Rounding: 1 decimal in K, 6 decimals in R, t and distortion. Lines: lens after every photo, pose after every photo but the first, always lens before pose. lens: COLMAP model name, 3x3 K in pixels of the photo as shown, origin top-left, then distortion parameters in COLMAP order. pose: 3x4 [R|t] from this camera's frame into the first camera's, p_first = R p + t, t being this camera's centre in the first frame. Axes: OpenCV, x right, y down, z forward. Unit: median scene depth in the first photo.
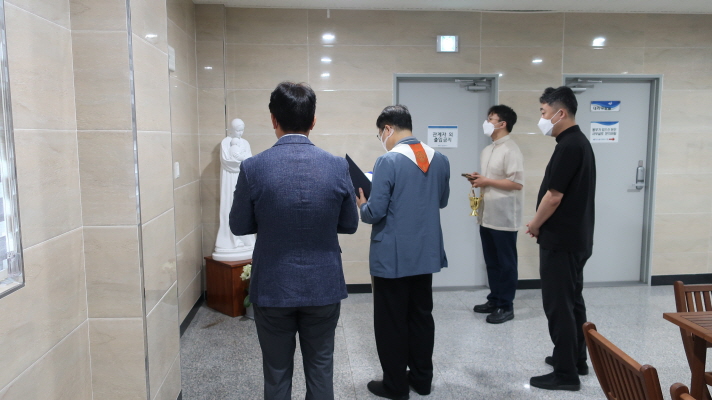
lens RADIAL K [[561.9, 0, 354.2], [0, 561.9, 195.0], [0, 0, 1]] dist [0.023381, -0.019572]
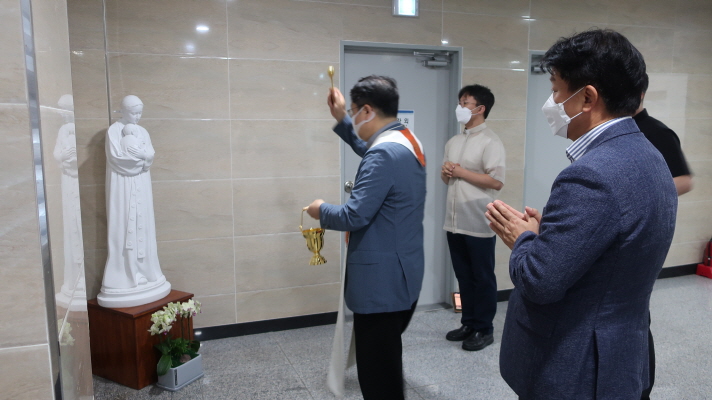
lens RADIAL K [[561.9, 0, 357.1], [0, 561.9, 200.5], [0, 0, 1]] dist [0.023381, -0.019572]
pose [[0.959401, -0.034999, 0.279865, -0.131932], [0.025997, 0.999020, 0.035812, -0.025492], [-0.280844, -0.027082, 0.959371, 0.255587]]
